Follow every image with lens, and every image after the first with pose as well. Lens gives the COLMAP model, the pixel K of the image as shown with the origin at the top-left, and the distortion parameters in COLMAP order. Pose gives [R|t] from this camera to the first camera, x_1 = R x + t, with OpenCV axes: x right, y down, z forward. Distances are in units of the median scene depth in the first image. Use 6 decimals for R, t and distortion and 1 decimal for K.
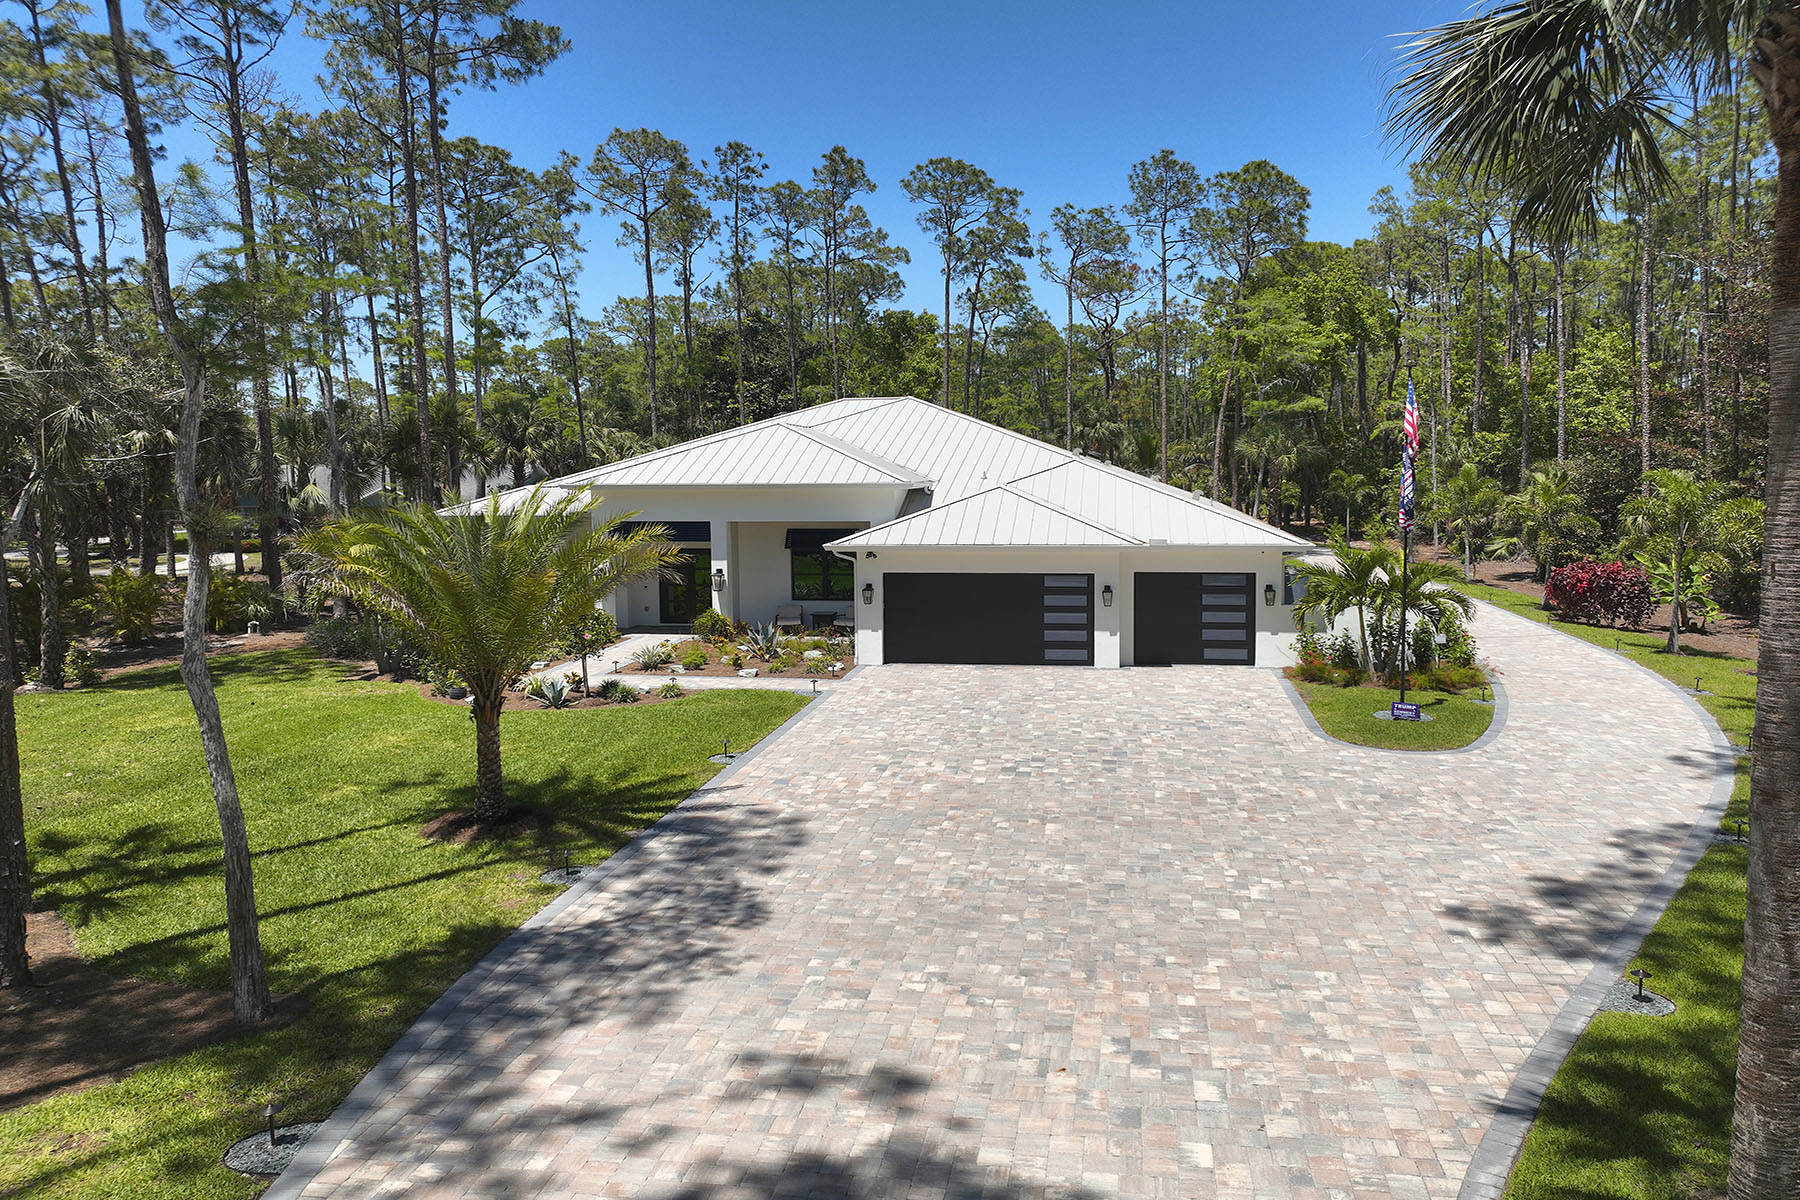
lens RADIAL K [[1241.5, 0, 893.5], [0, 1241.5, 710.8], [0, 0, 1]] dist [0.010292, 0.000046]
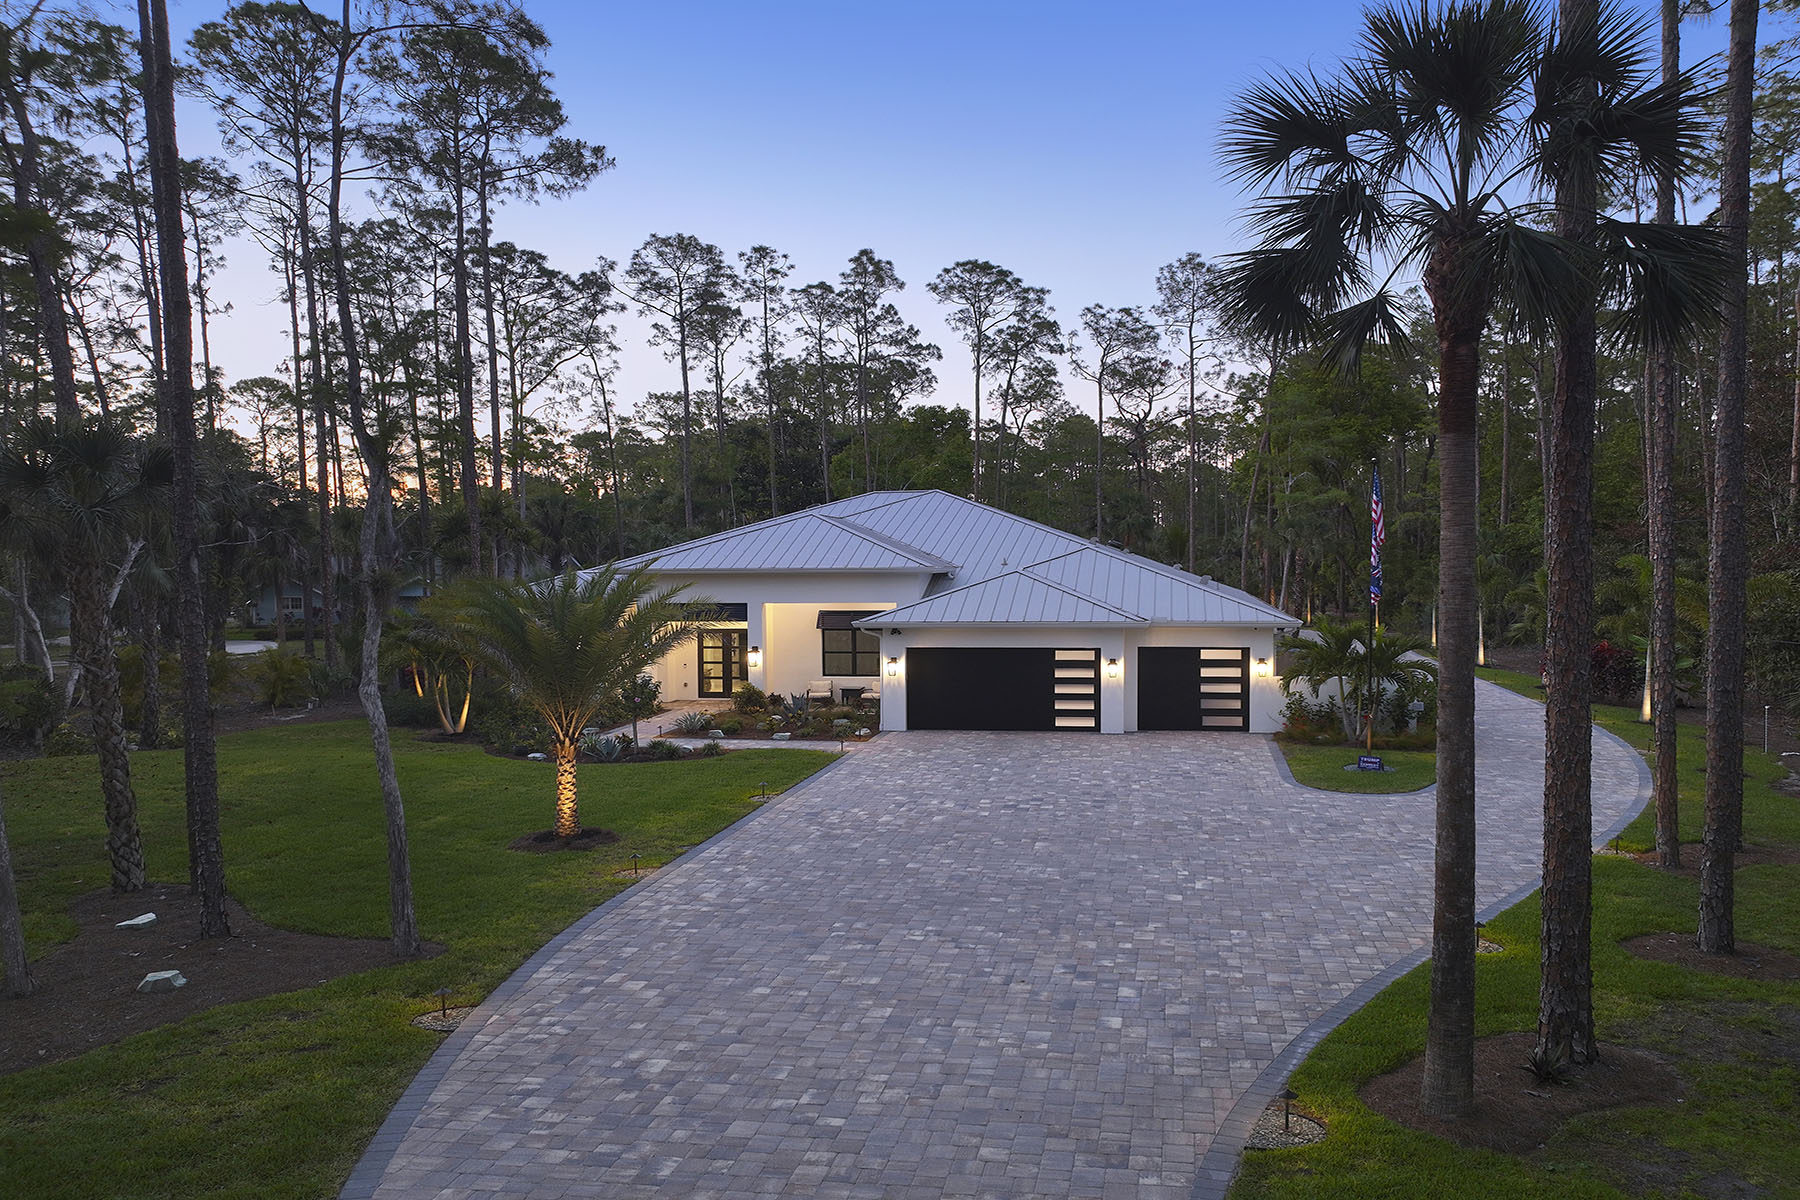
lens RADIAL K [[1292.0, 0, 898.9], [0, 1292.0, 642.8], [0, 0, 1]] dist [0.000491, 0.000289]
pose [[0.999763, 0.000708, -0.021780, 0.013776], [-0.003516, 0.991621, -0.129131, 0.044656], [0.021506, 0.129177, 0.991388, -0.175531]]
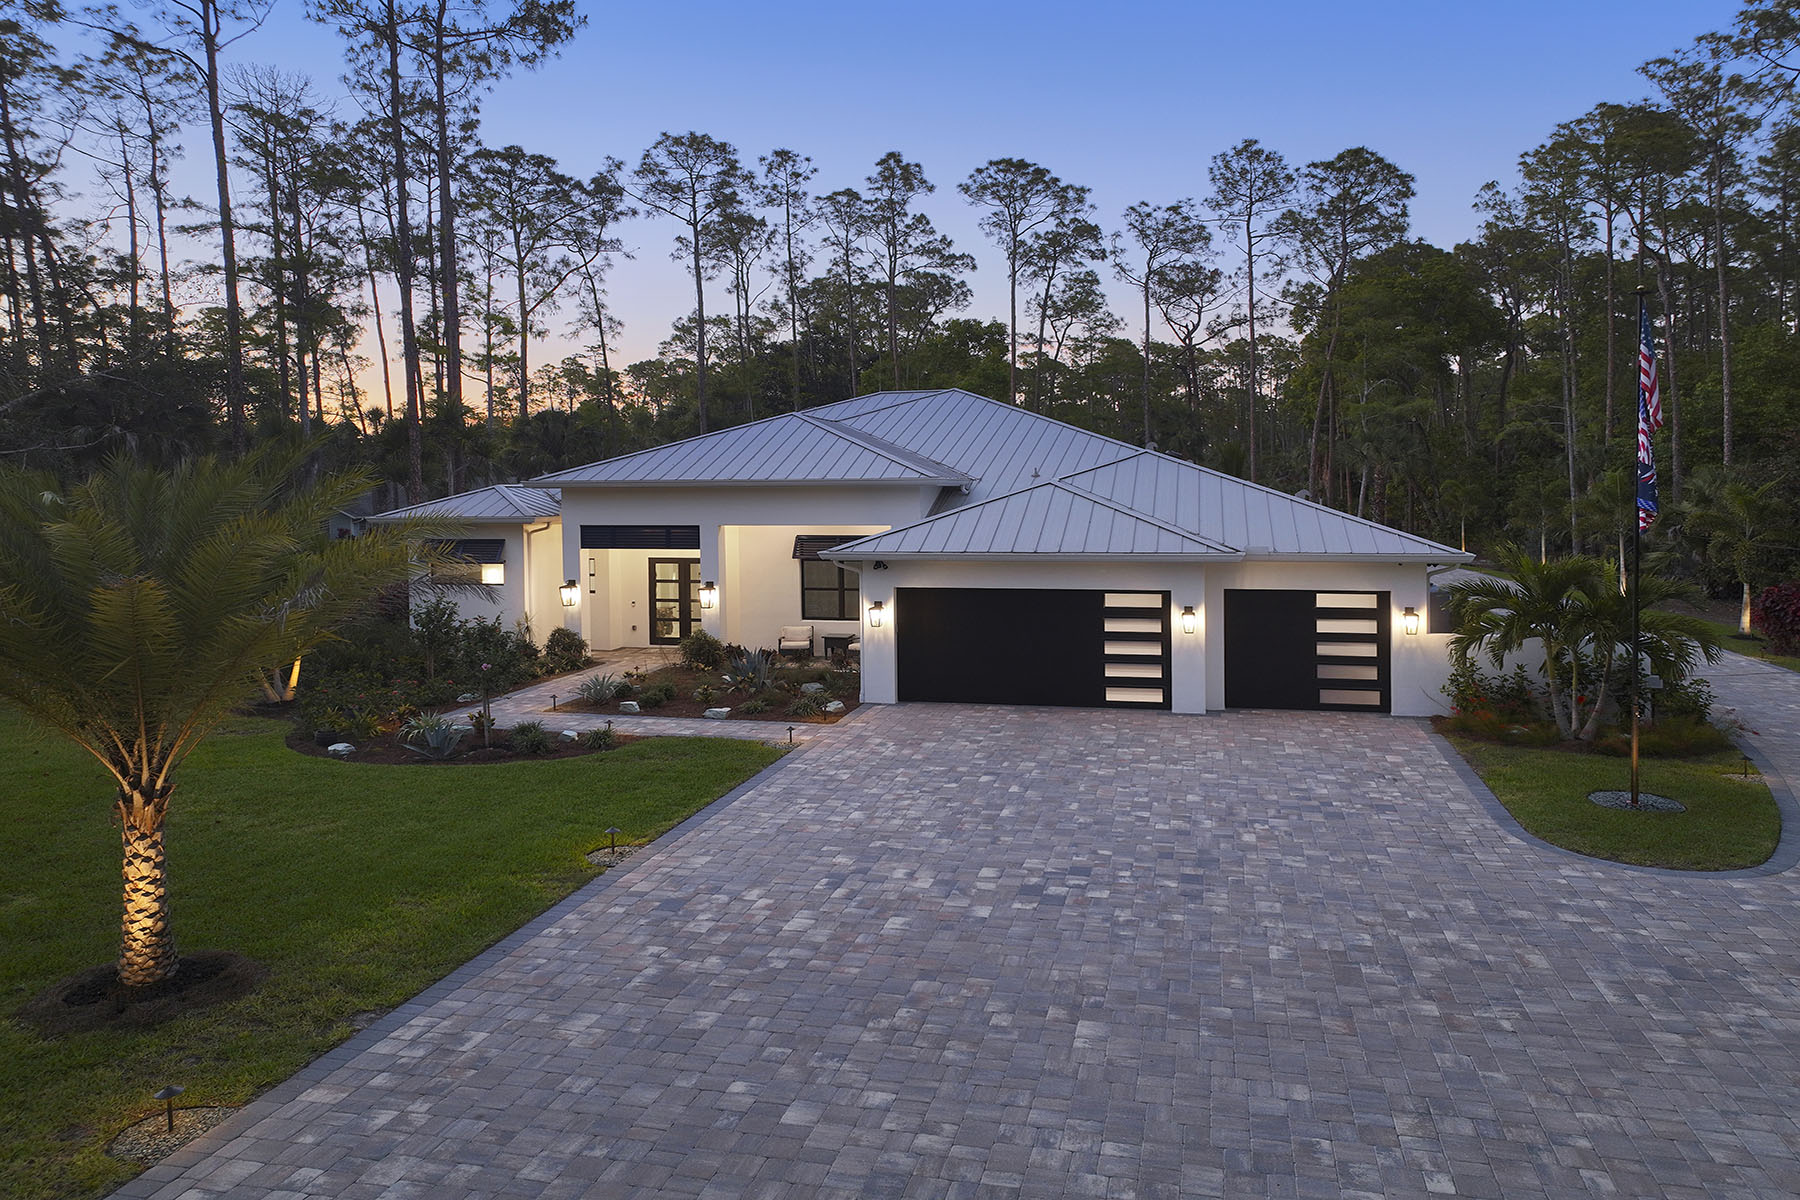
lens RADIAL K [[1270.2, 0, 866.6], [0, 1270.2, 466.7], [0, 0, 1]] dist [0.000799, 0.000559]
pose [[0.996677, -0.001427, -0.081438, 0.053357], [-0.015374, 0.978577, -0.205307, -0.026202], [0.079986, 0.205877, 0.975304, 0.267800]]
